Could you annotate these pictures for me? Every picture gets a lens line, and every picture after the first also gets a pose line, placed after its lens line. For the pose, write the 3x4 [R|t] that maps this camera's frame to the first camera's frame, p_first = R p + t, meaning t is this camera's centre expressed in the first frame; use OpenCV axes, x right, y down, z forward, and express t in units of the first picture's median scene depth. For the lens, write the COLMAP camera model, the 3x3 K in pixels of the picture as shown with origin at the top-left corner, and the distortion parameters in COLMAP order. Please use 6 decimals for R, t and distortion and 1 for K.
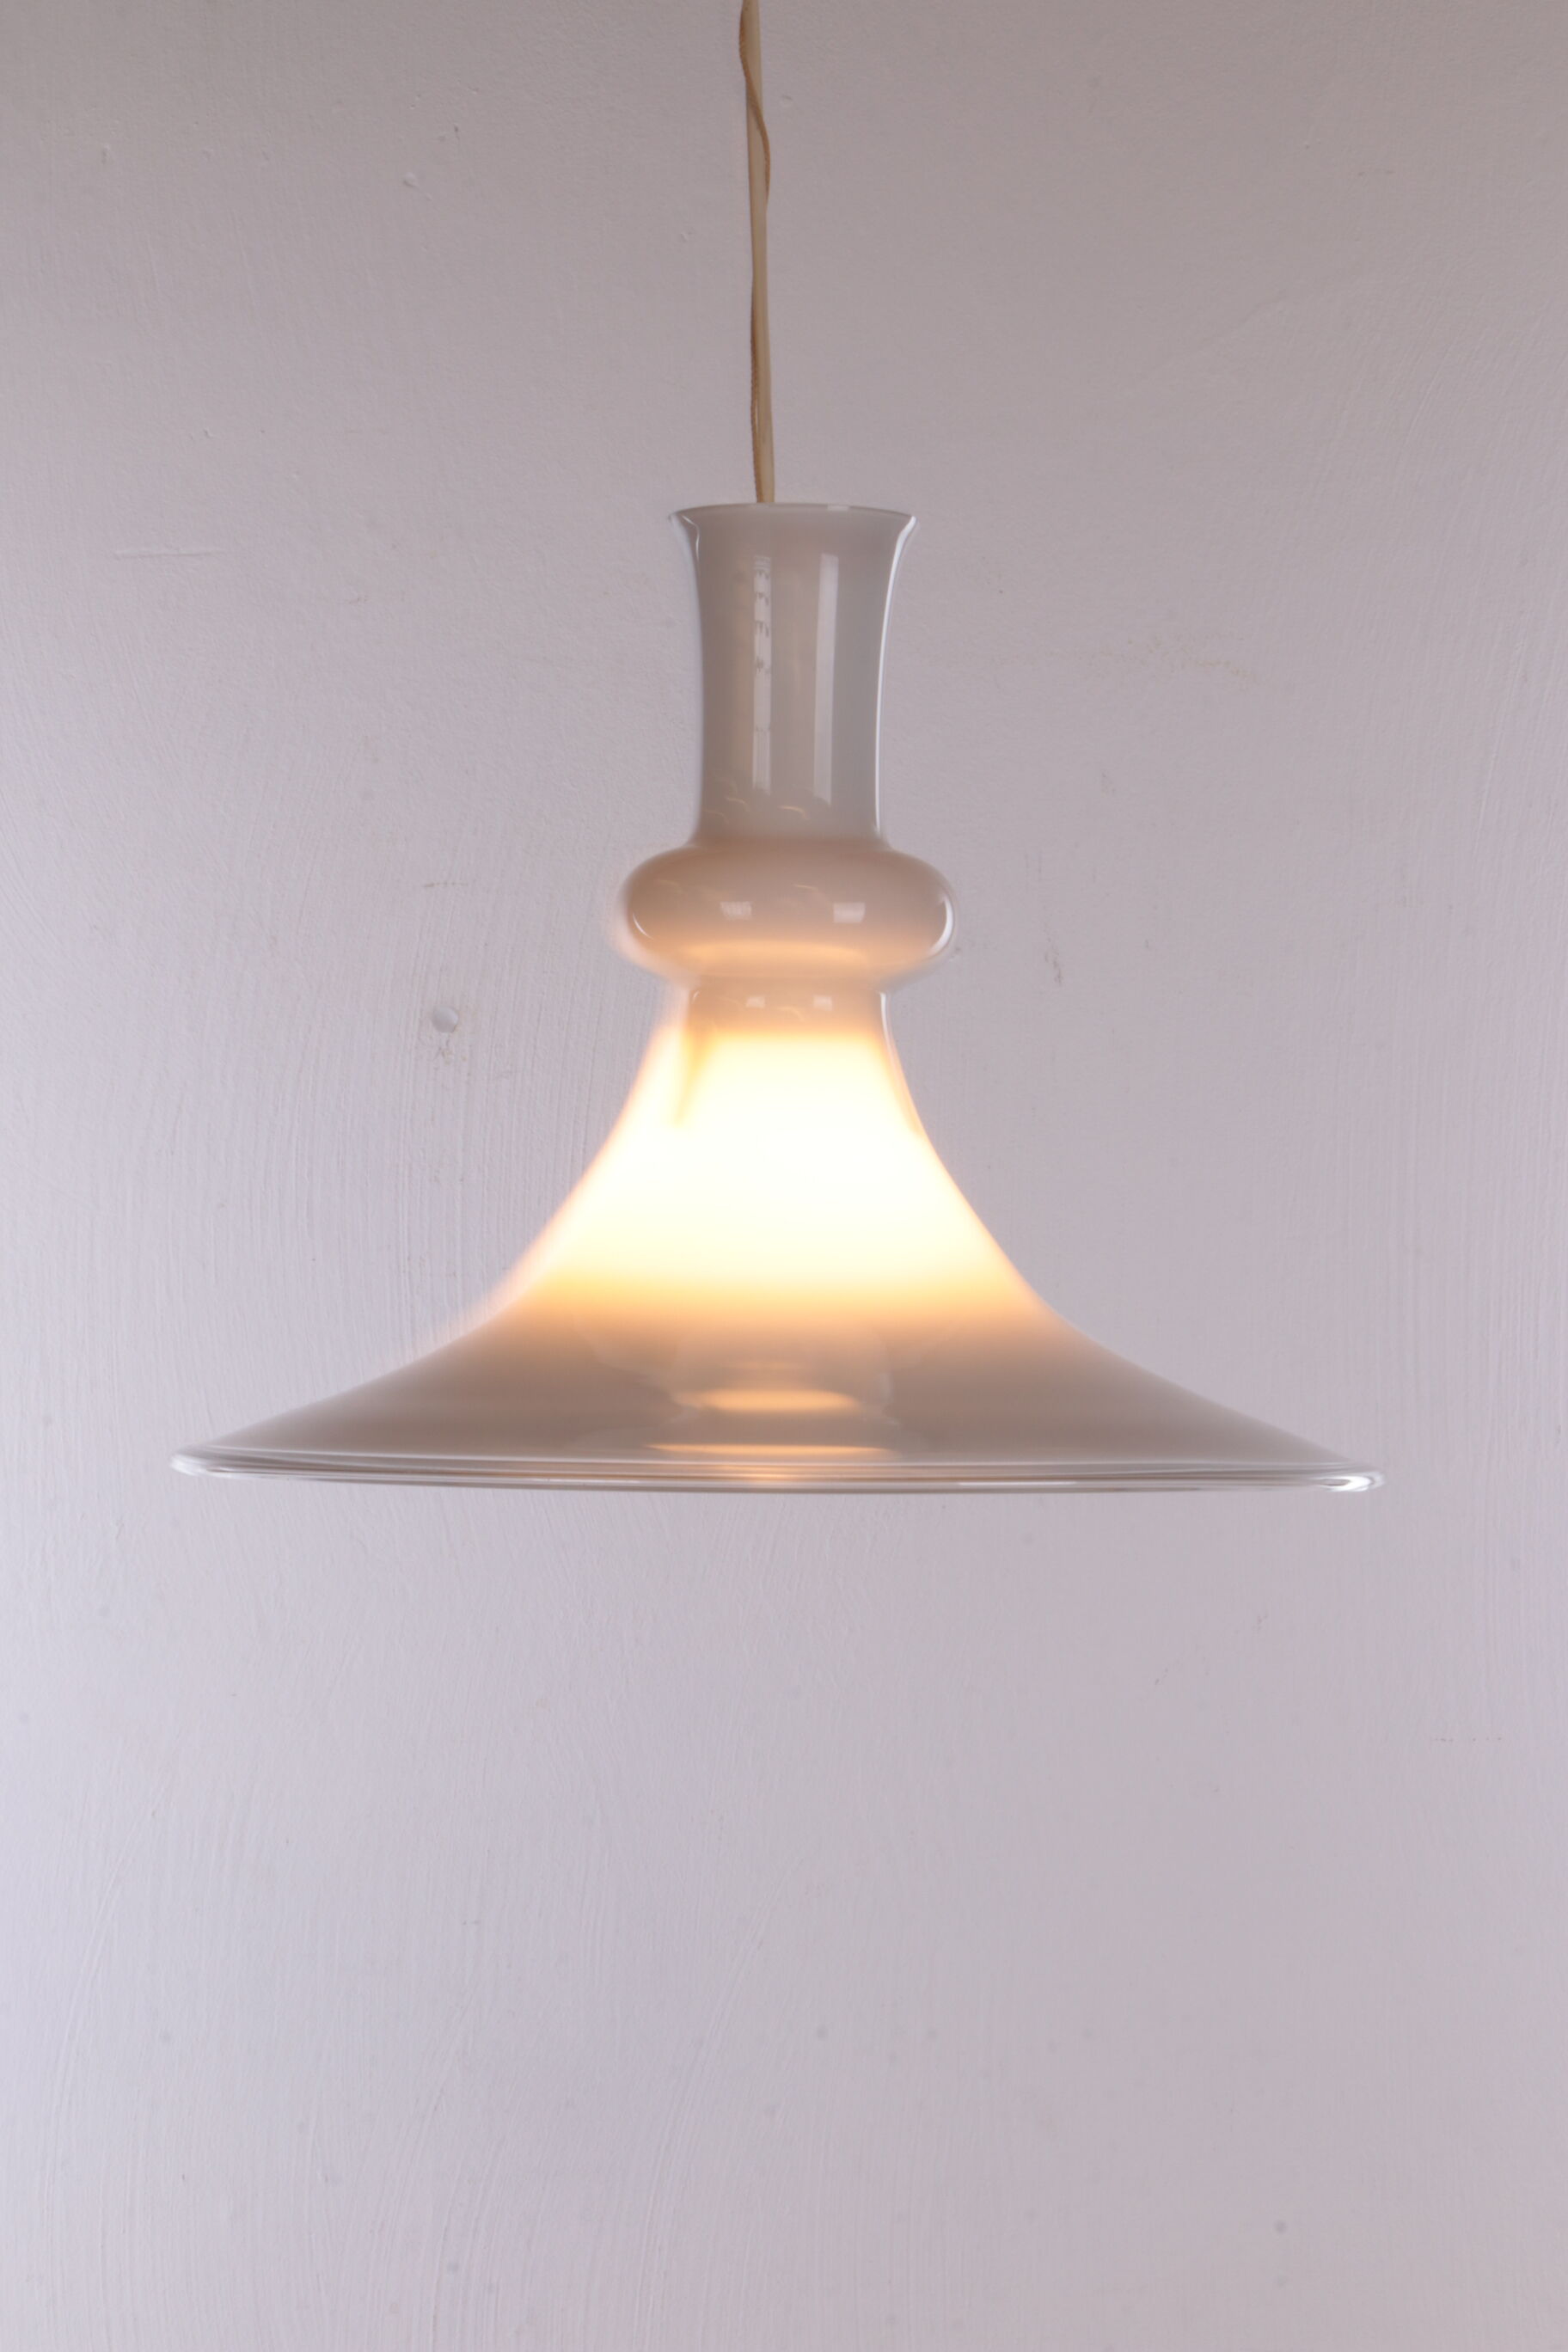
lens RADIAL K [[5671.2, 0, 819.1], [0, 5671.2, 1092.2], [0, 0, 1]] dist [0.816091, 0.000000]
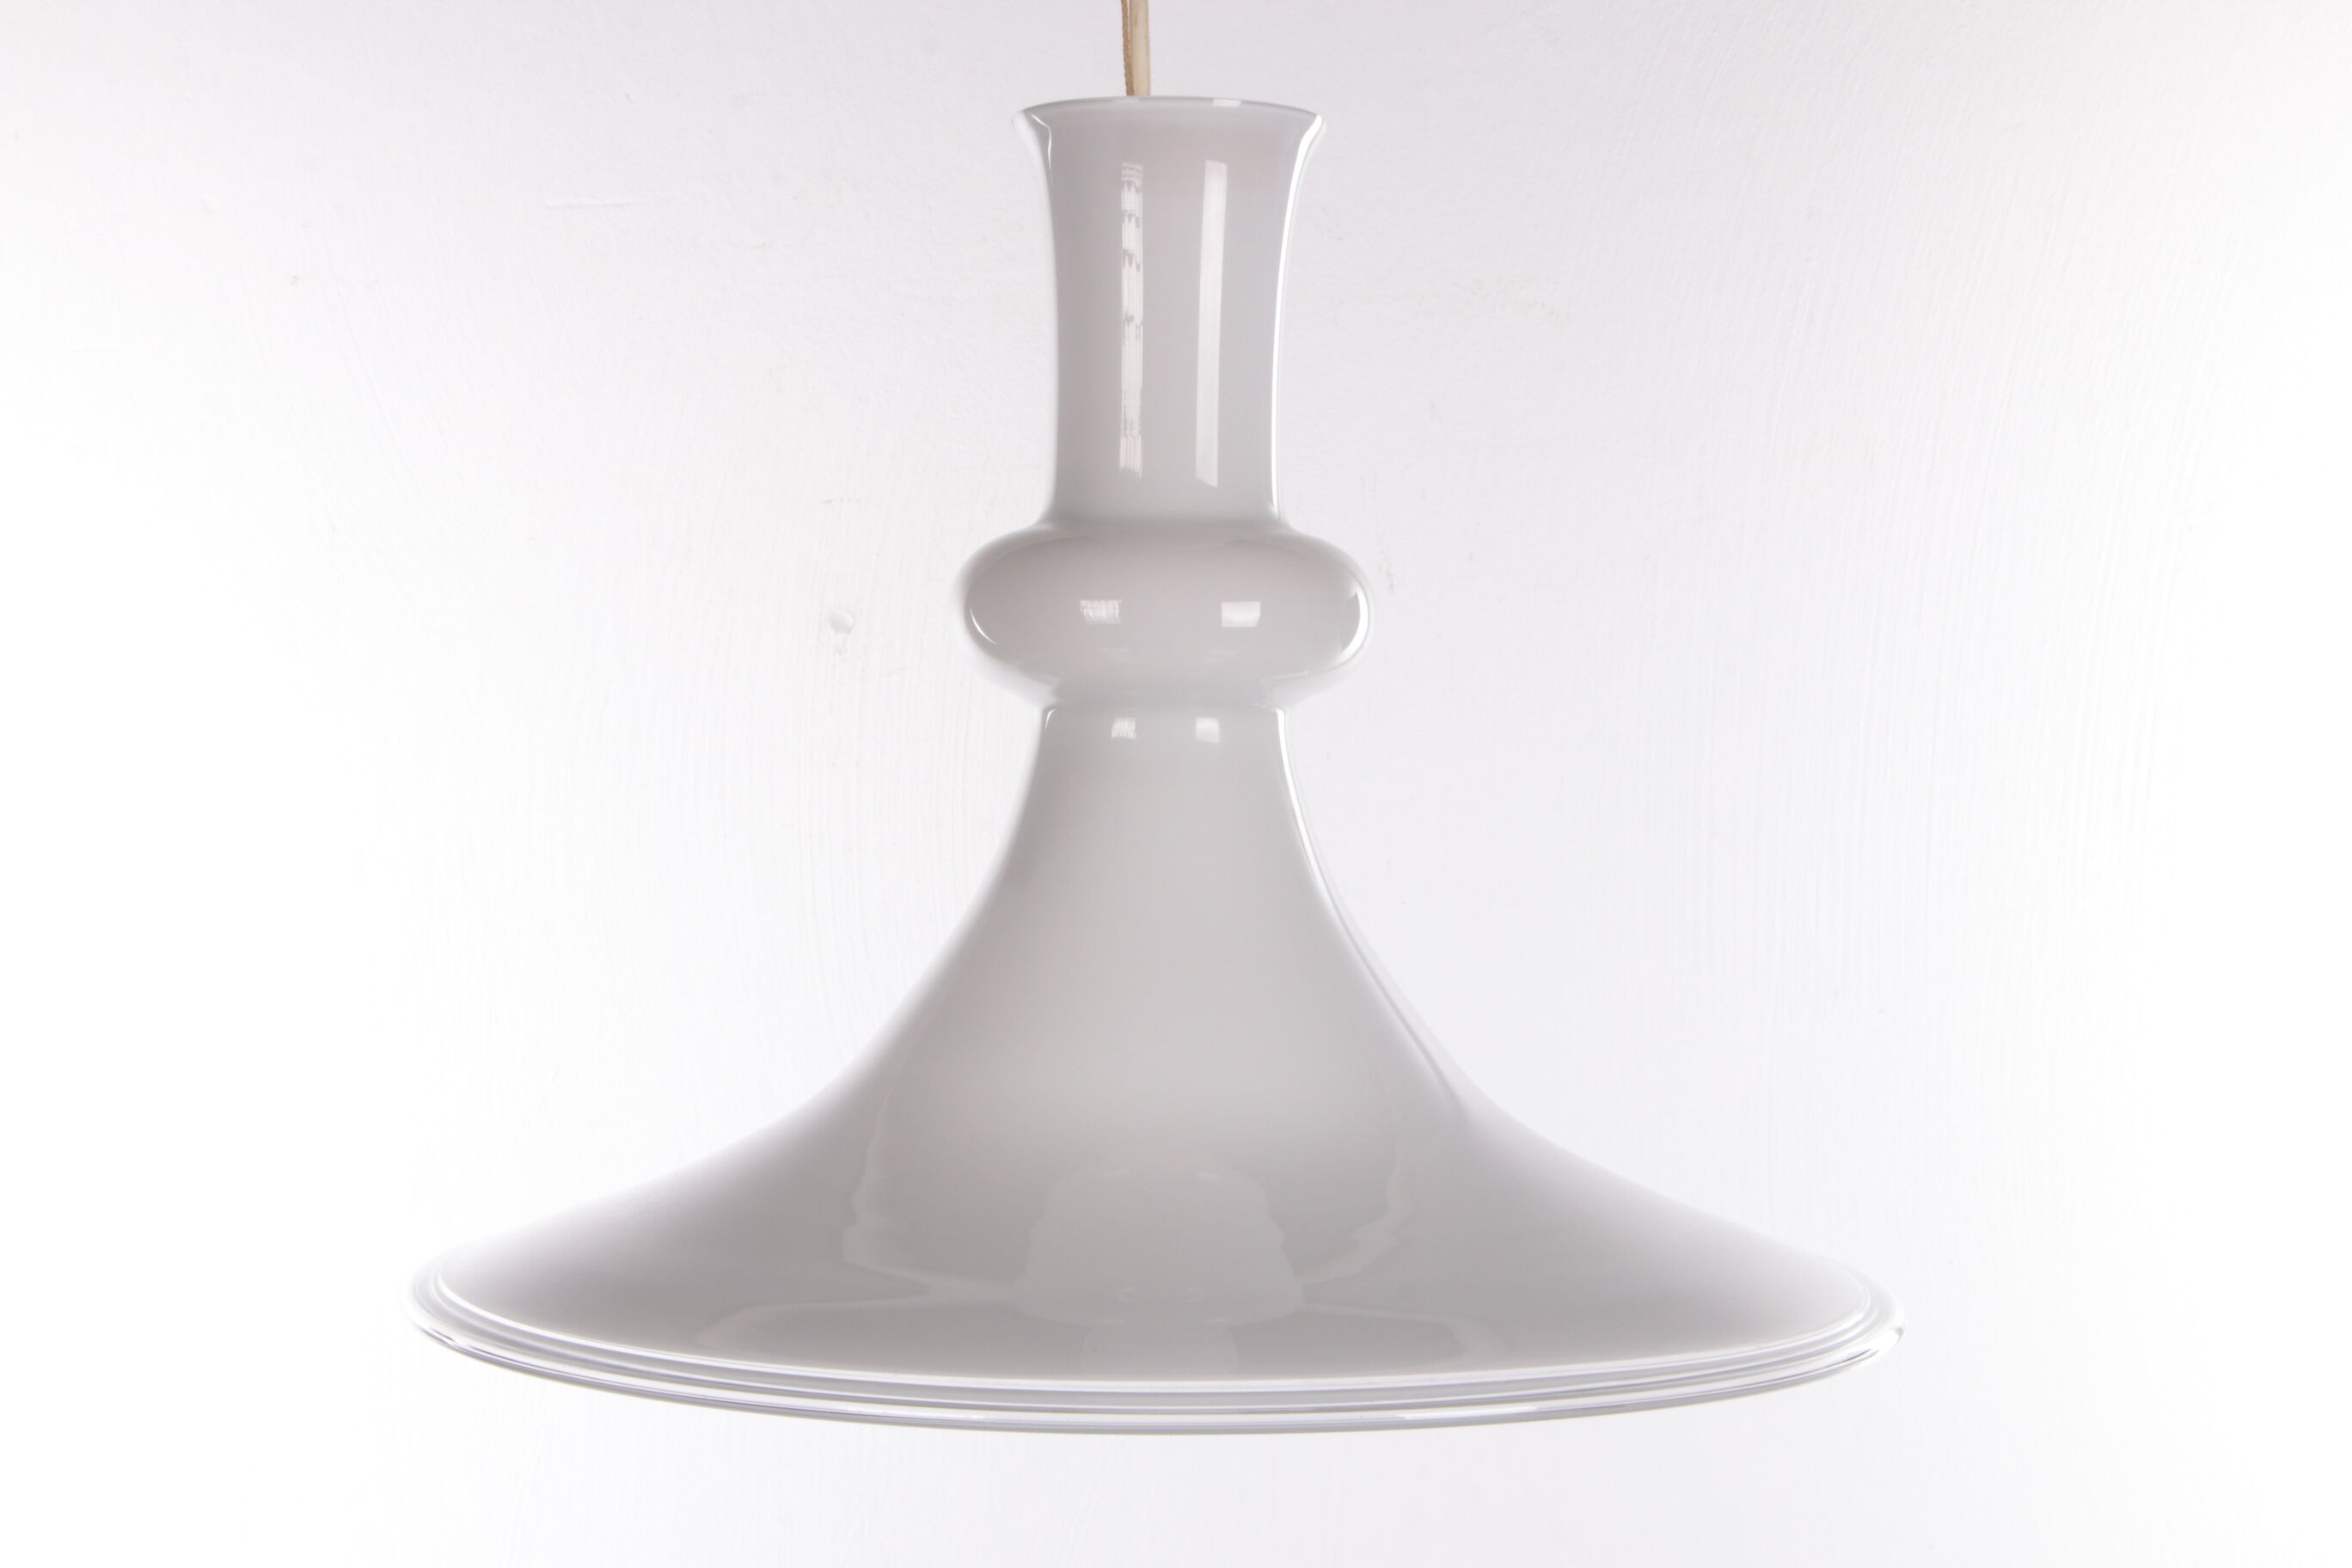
lens RADIAL K [[3584.7, 0, 1103.3], [0, 3584.7, 737.2], [0, 0, 1]] dist [0.280181, 0.000000]
pose [[0.999876, 0.004953, -0.014970, -0.003552], [-0.004285, 0.999007, 0.044336, -0.022001], [0.015175, -0.044267, 0.998904, 0.298071]]
